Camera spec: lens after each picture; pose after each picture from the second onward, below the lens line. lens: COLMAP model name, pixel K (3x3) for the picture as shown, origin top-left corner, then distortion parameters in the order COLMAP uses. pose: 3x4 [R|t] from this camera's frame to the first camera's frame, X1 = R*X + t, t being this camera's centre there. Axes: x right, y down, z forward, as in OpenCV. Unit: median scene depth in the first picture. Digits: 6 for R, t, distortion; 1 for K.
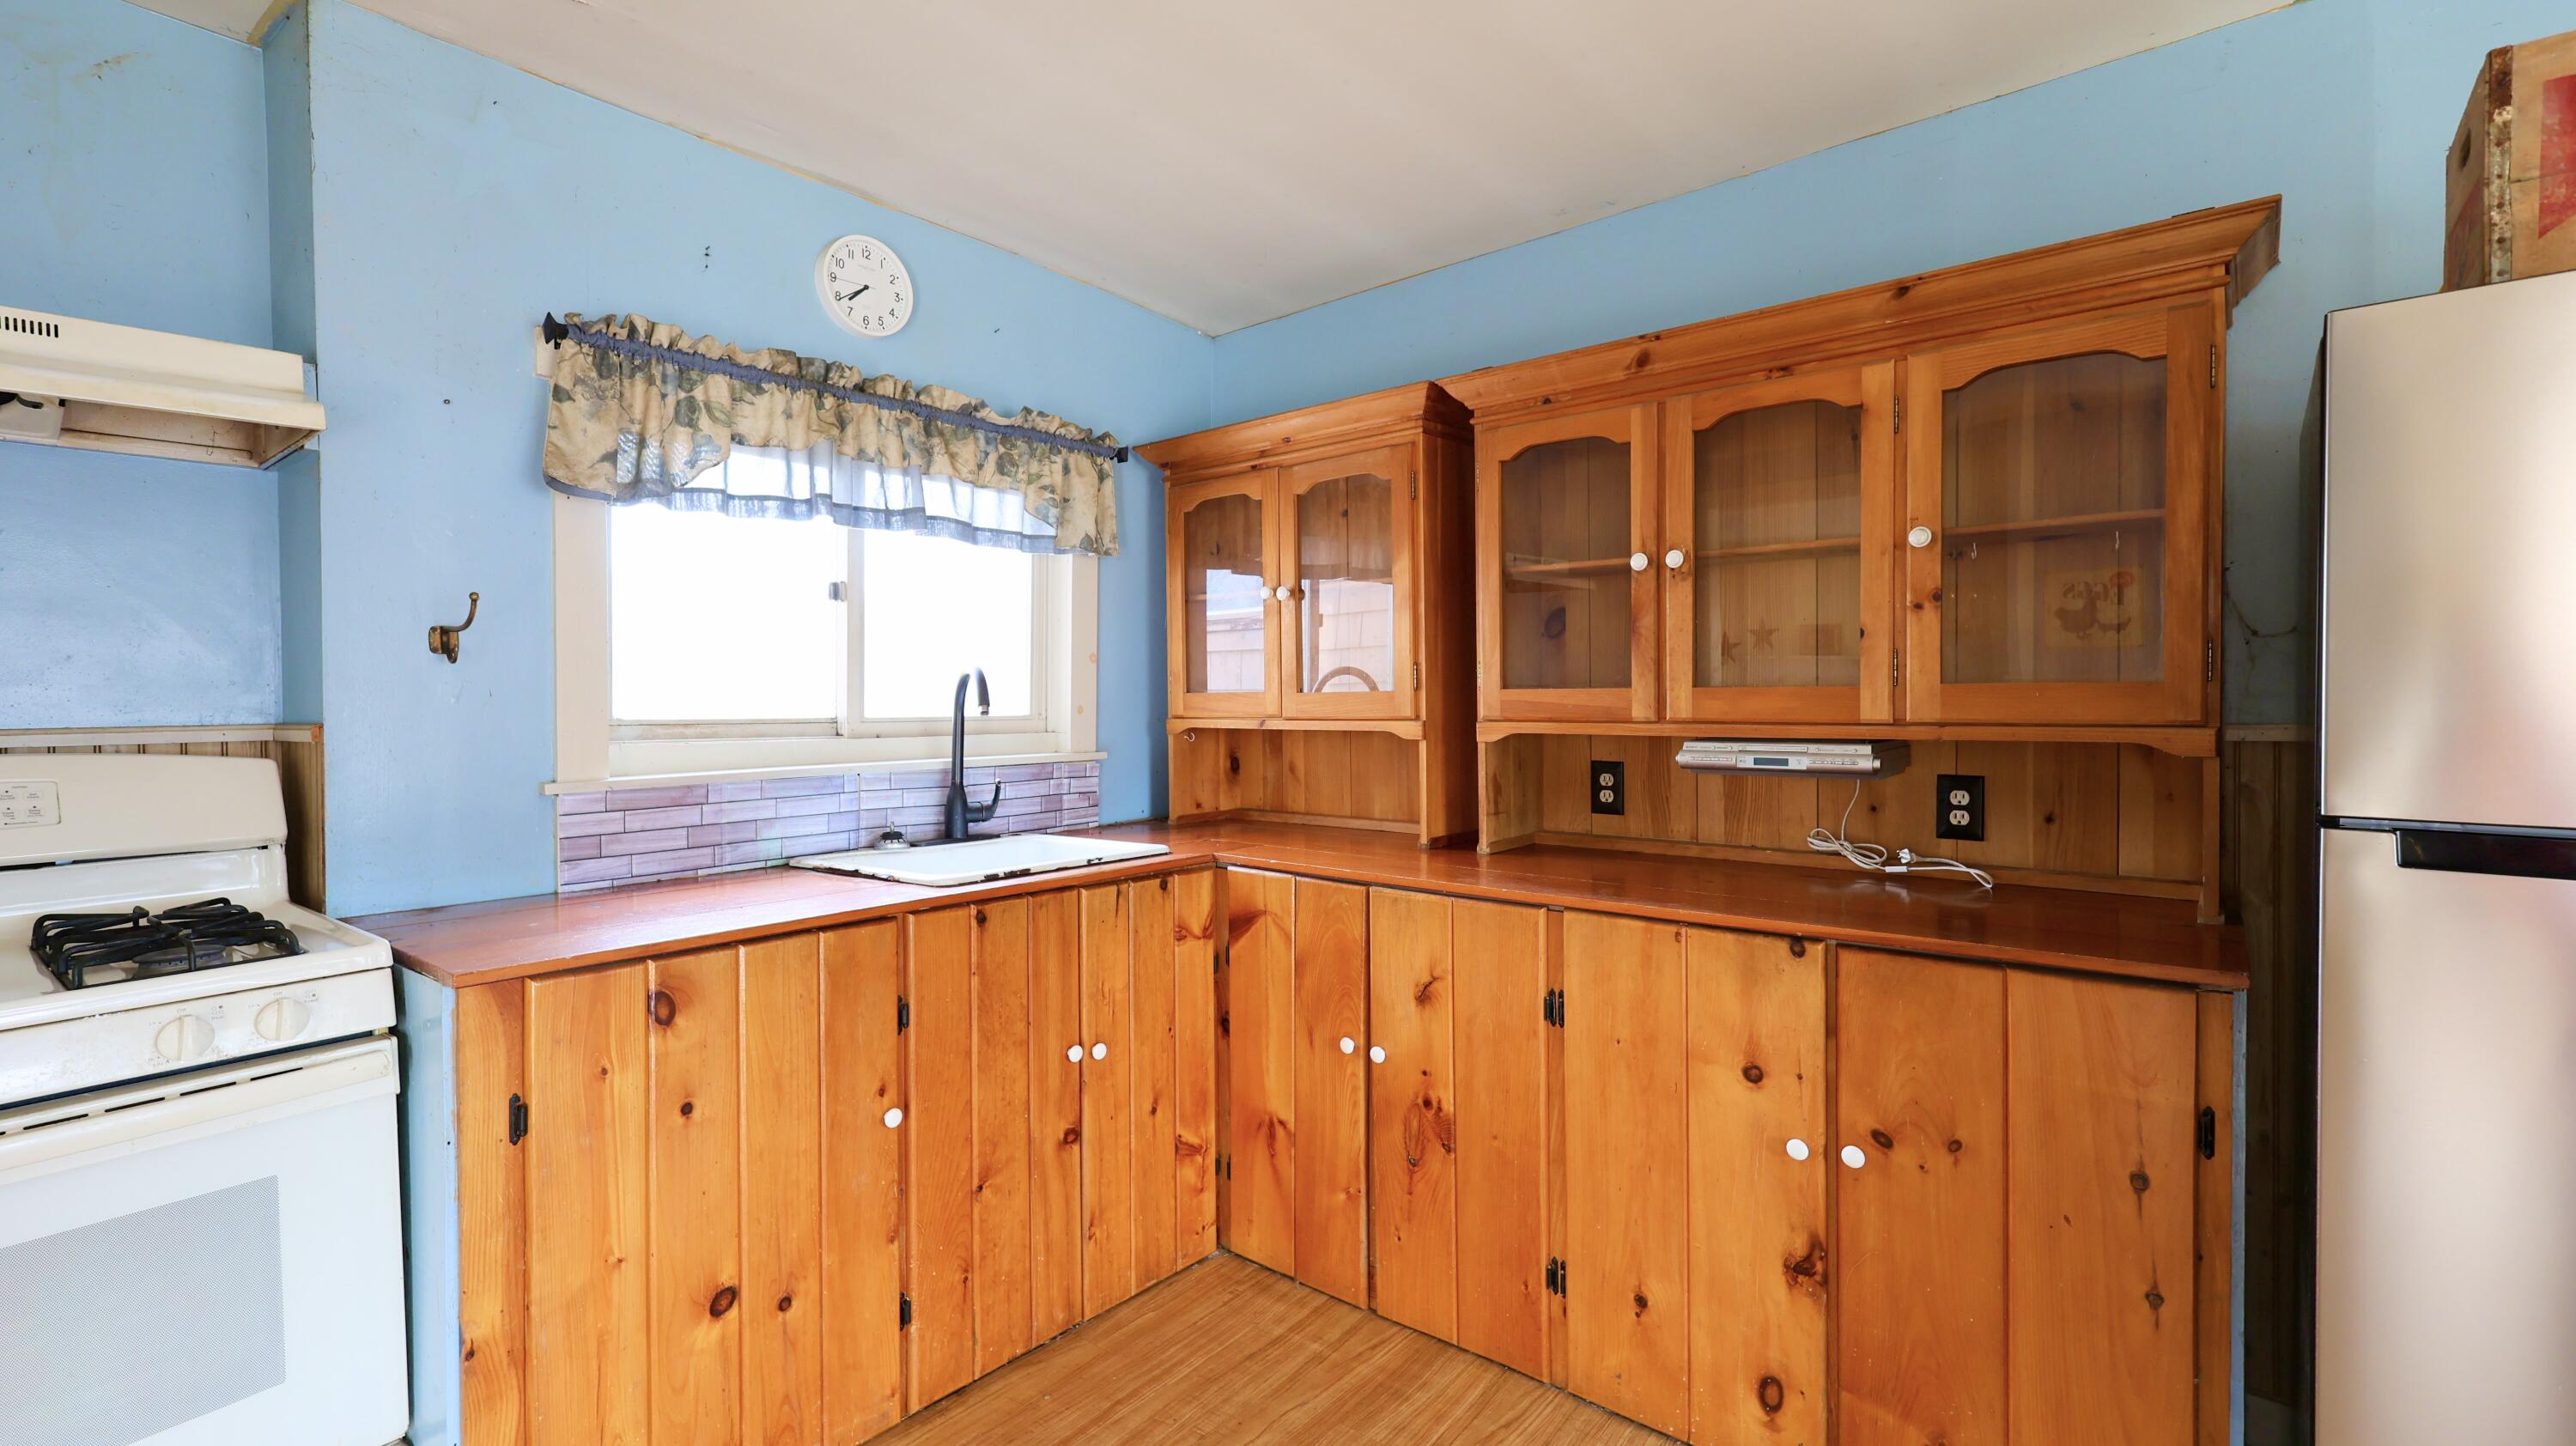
lens RADIAL K [[1124.4, 0, 1295.0], [0, 1124.4, 709.0], [0, 0, 1]] dist [0.000587, -0.000021]
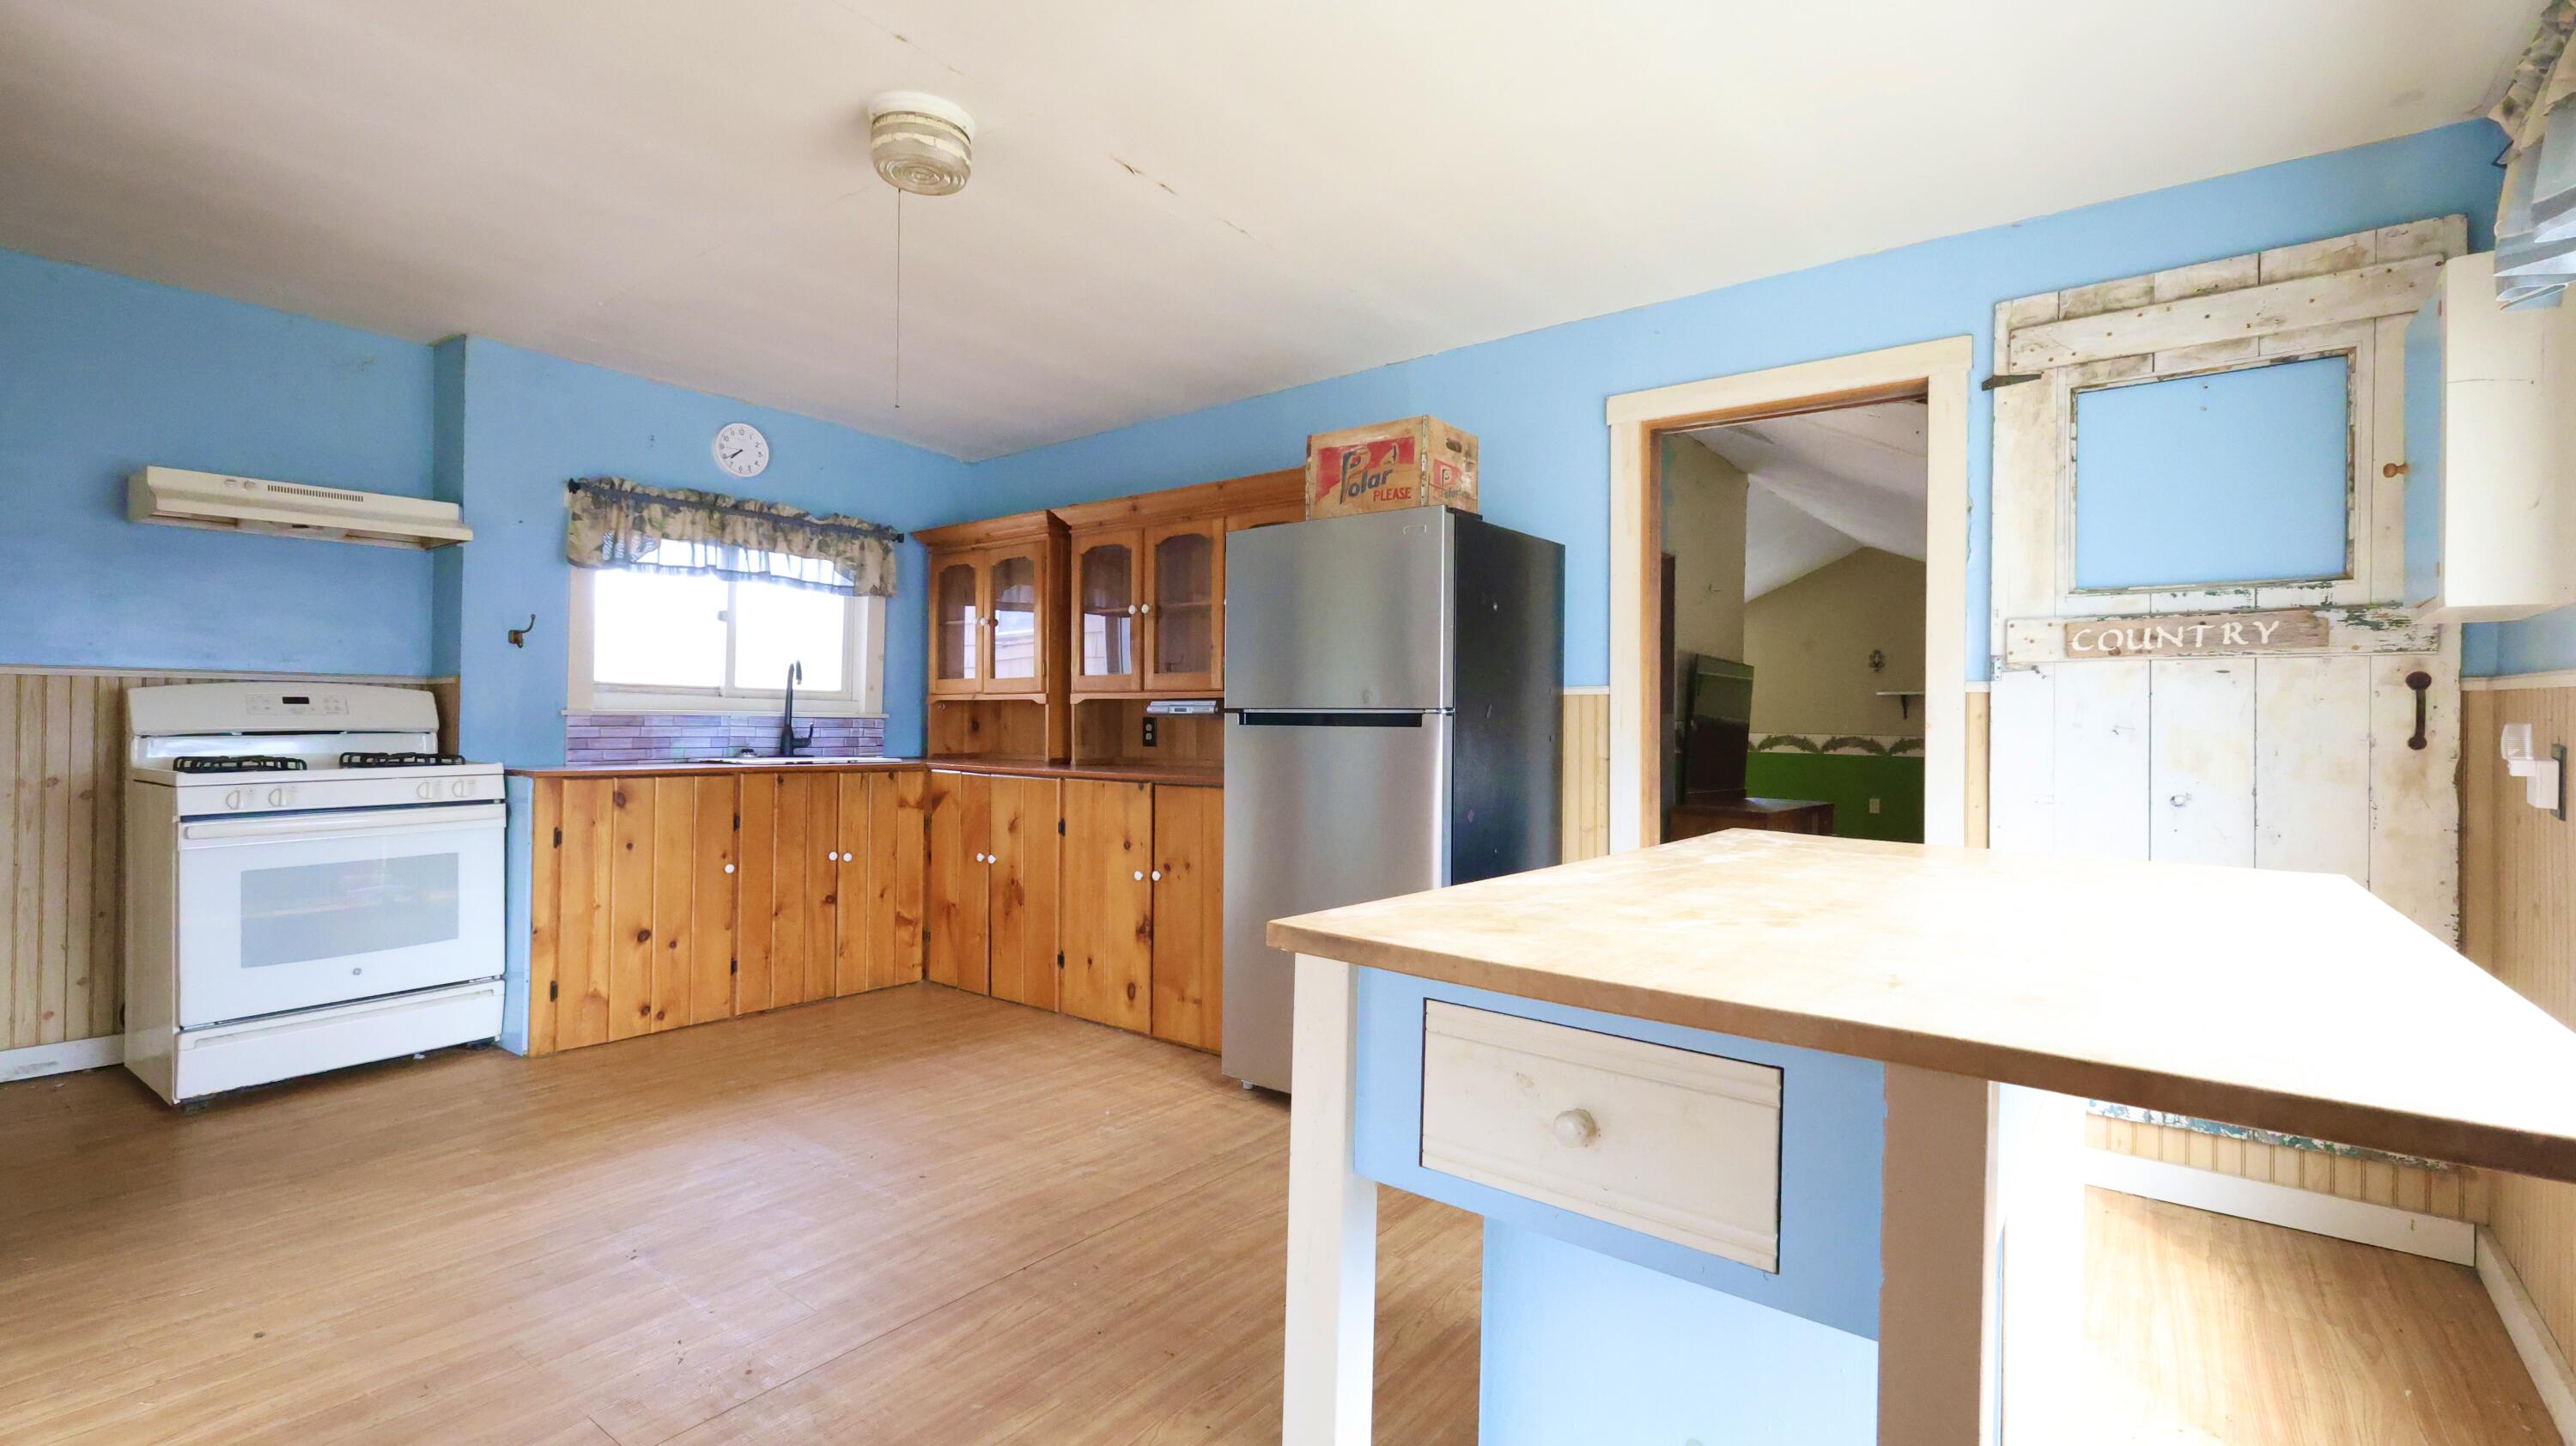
lens RADIAL K [[1124.4, 0, 1295.0], [0, 1124.4, 709.0], [0, 0, 1]] dist [0.000587, -0.000021]
pose [[0.999135, 0.016665, 0.038099, 0.487882], [-0.015772, 0.999597, -0.023621, 0.079535], [-0.038477, 0.023000, 0.998995, -0.911318]]
